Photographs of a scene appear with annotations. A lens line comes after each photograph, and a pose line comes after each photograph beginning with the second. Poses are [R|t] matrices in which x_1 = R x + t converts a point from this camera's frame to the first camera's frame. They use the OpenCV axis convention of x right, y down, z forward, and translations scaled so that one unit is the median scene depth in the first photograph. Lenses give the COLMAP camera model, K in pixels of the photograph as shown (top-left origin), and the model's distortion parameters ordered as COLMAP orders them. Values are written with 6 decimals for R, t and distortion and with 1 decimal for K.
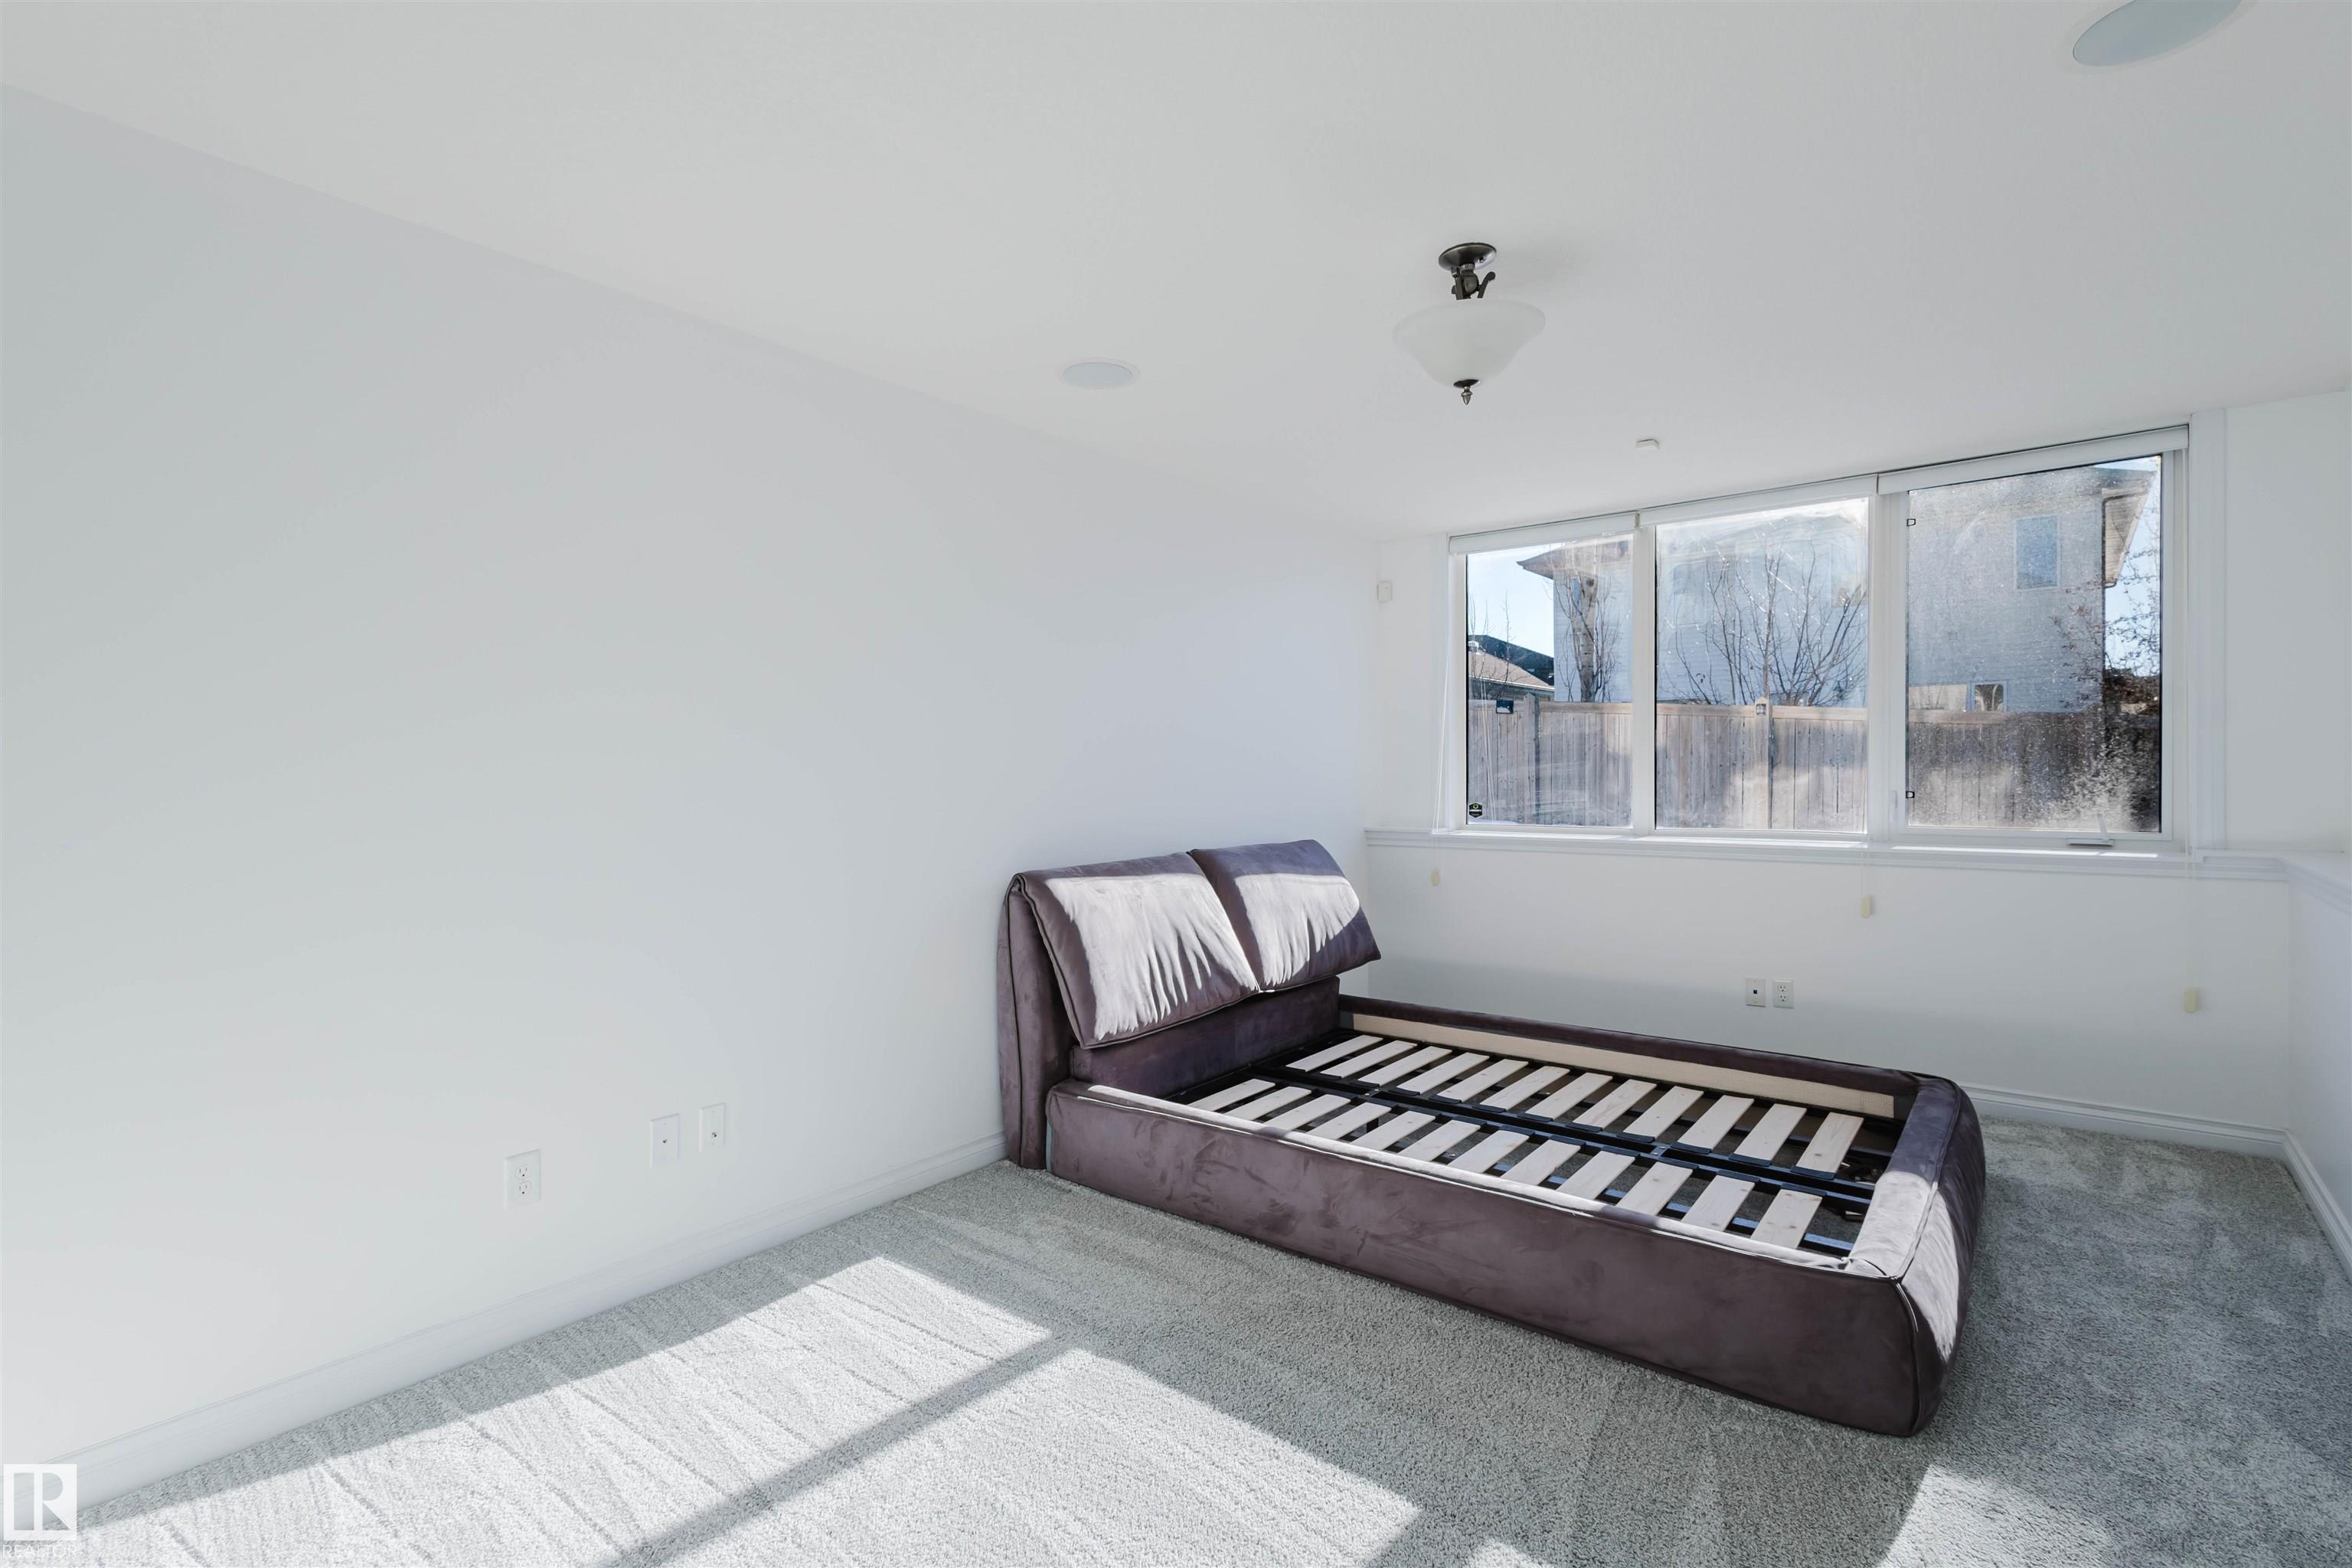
lens RADIAL K [[1085.7, 0, 1189.9], [0, 1085.7, 789.4], [0, 0, 1]] dist [0.013335, -0.003917]
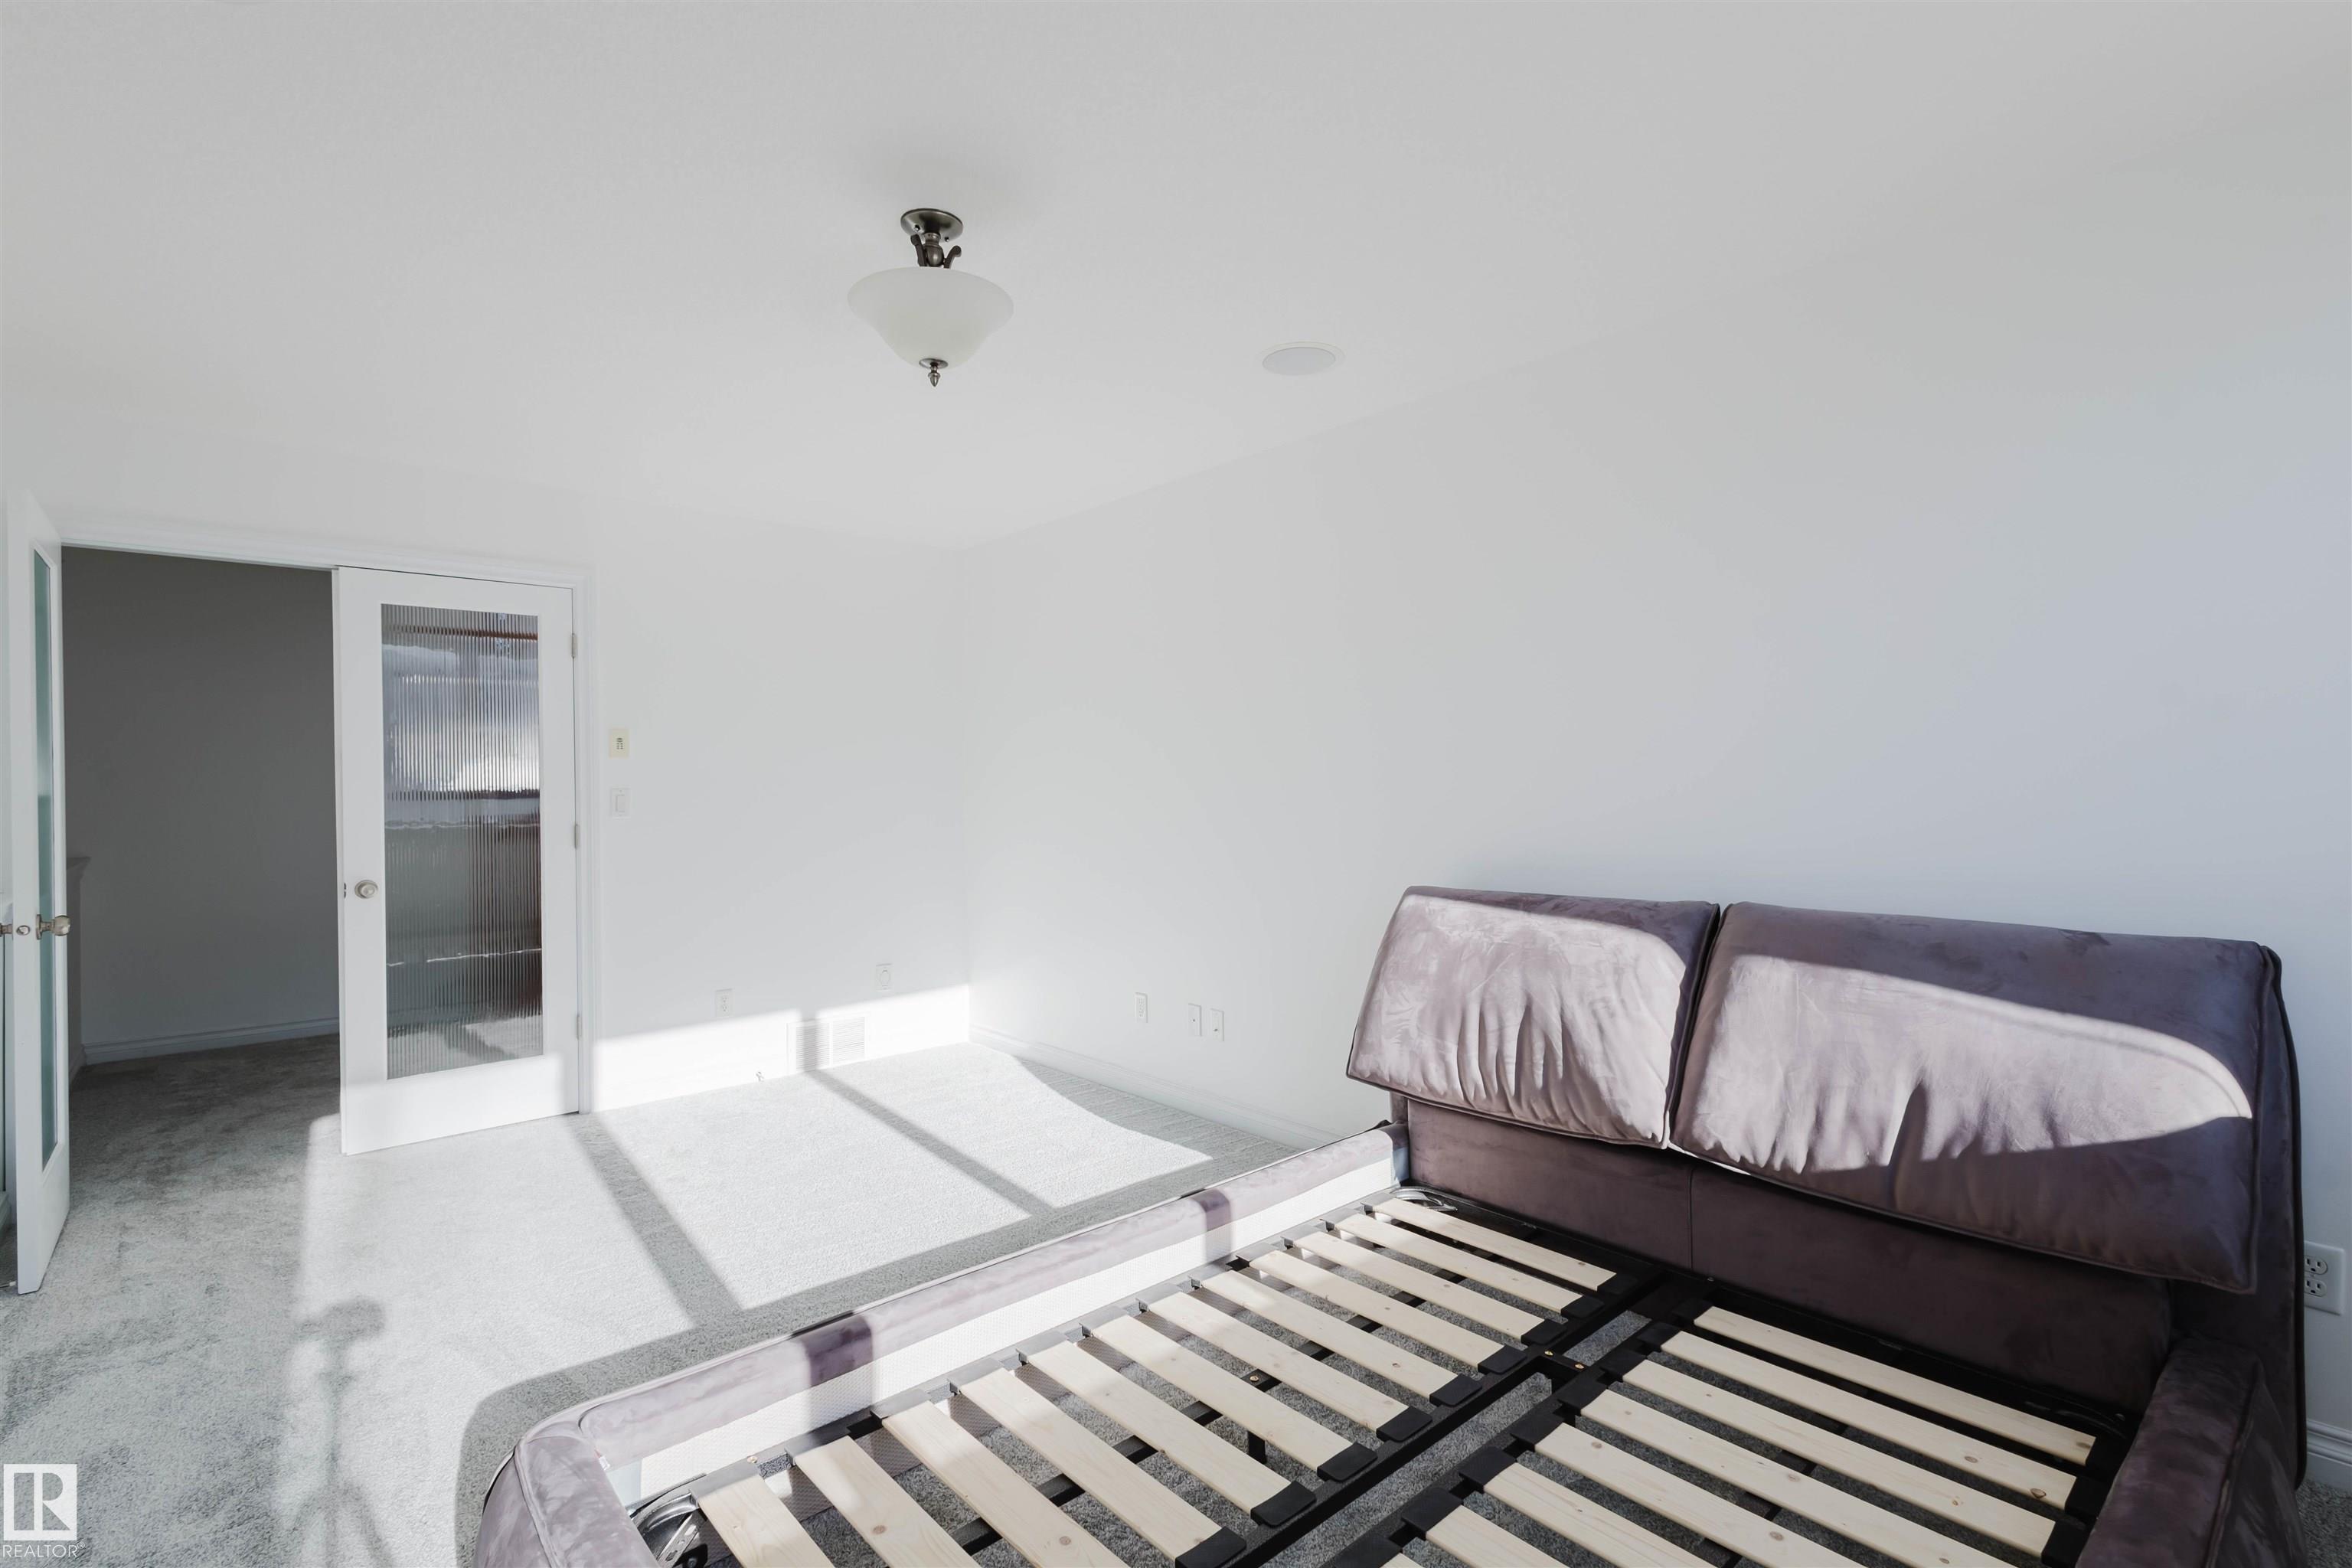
lens RADIAL K [[1085.7, 0, 1189.8], [0, 1085.7, 781.8], [0, 0, 1]] dist [0.013335, -0.003917]
pose [[-0.187941, -0.007545, -0.982151, 0.722441], [-0.010412, 0.999930, -0.005689, -0.005386], [0.982125, 0.009157, -0.188006, 0.891441]]
